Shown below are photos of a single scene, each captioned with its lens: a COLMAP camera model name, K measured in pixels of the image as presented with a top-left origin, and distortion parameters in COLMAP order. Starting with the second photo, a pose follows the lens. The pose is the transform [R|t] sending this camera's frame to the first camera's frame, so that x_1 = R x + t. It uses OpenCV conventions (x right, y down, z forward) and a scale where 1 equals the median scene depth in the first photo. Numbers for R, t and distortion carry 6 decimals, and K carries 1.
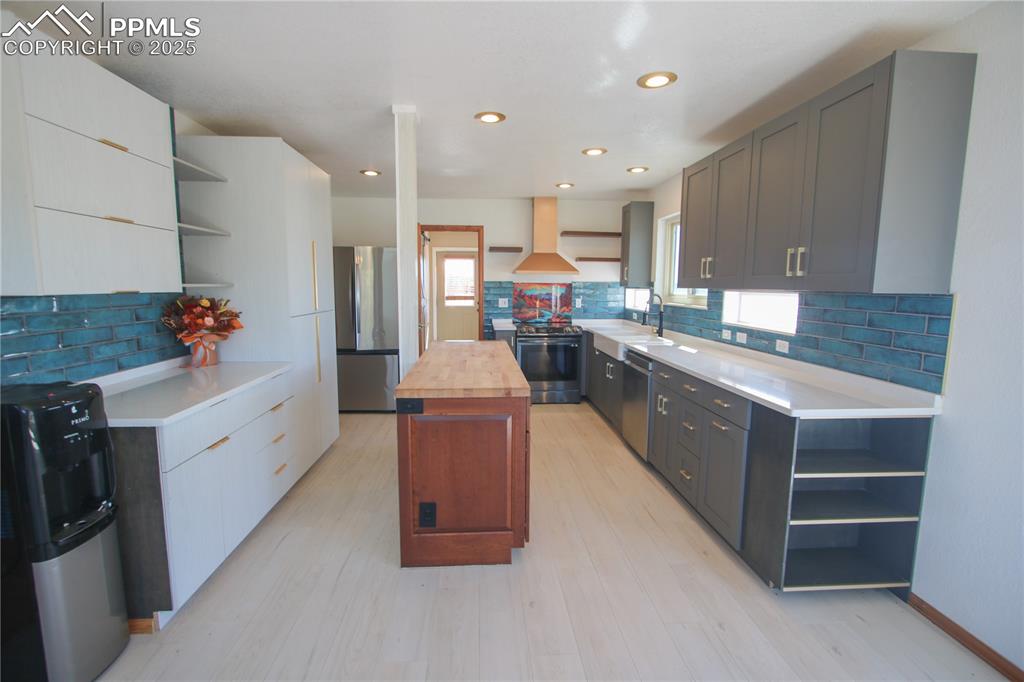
lens RADIAL K [[470.3, 0, 514.2], [0, 470.3, 342.5], [0, 0, 1]] dist [-0.013943, 0.000712]
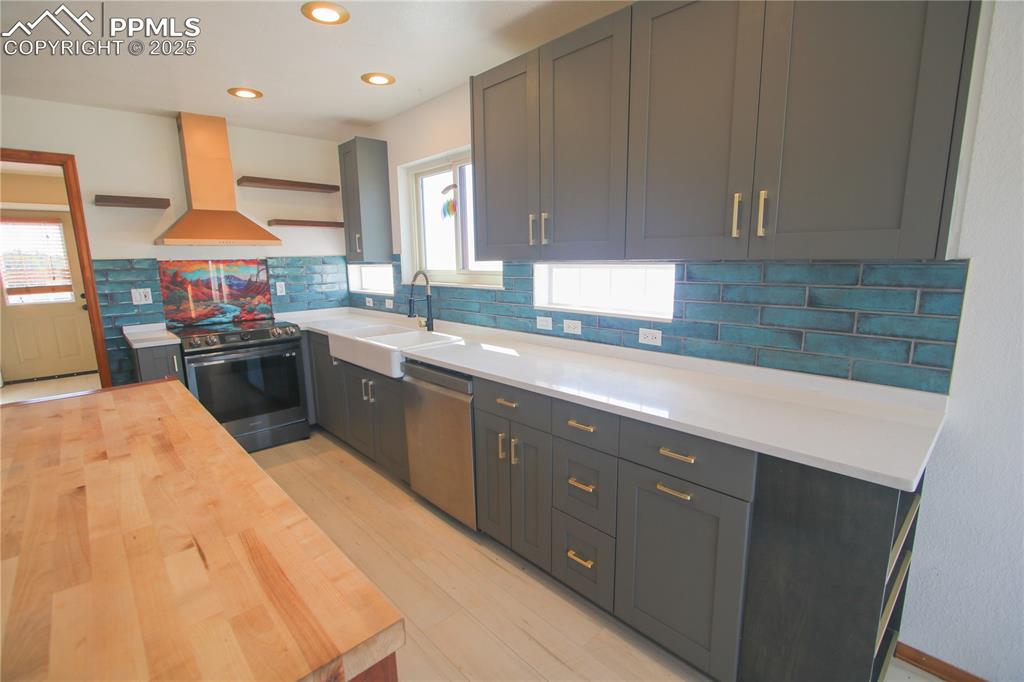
lens RADIAL K [[470.3, 0, 510.4], [0, 470.3, 343.0], [0, 0, 1]] dist [-0.013943, 0.000712]
pose [[0.783023, -0.130922, 0.608058, -0.038353], [0.097681, 0.991350, 0.087661, -0.051519], [-0.614275, -0.009245, 0.789038, 0.415460]]
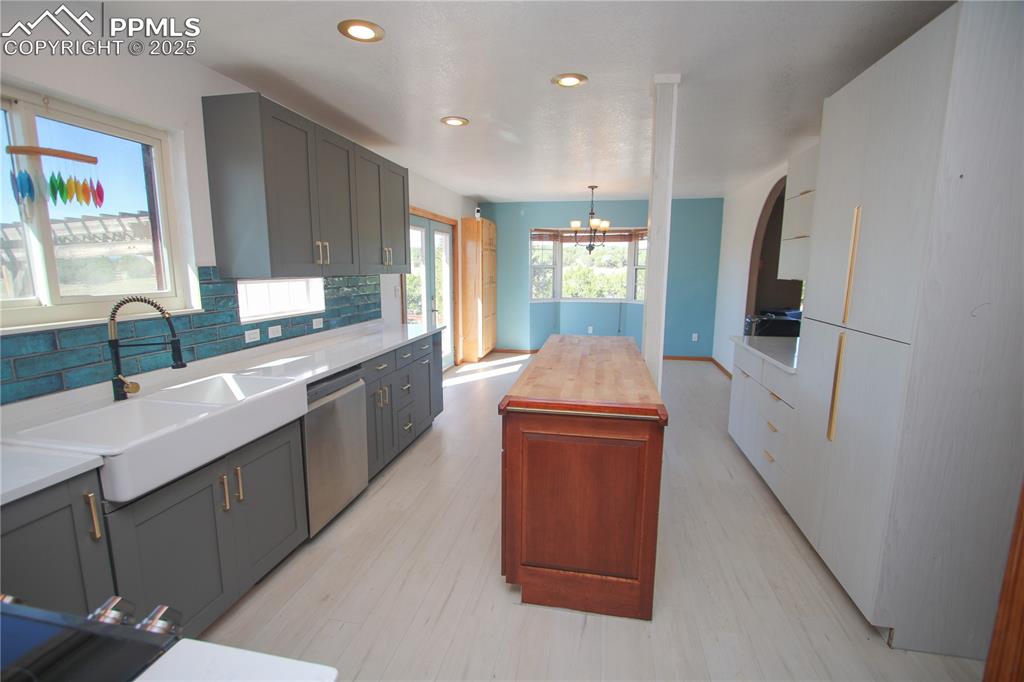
lens RADIAL K [[470.3, 0, 510.0], [0, 470.3, 342.5], [0, 0, 1]] dist [-0.013943, 0.000712]
pose [[-0.964309, -0.052788, 0.259464, -0.151863], [0.021703, 0.960870, 0.276149, -0.196047], [-0.263889, 0.271924, -0.925430, 1.487717]]
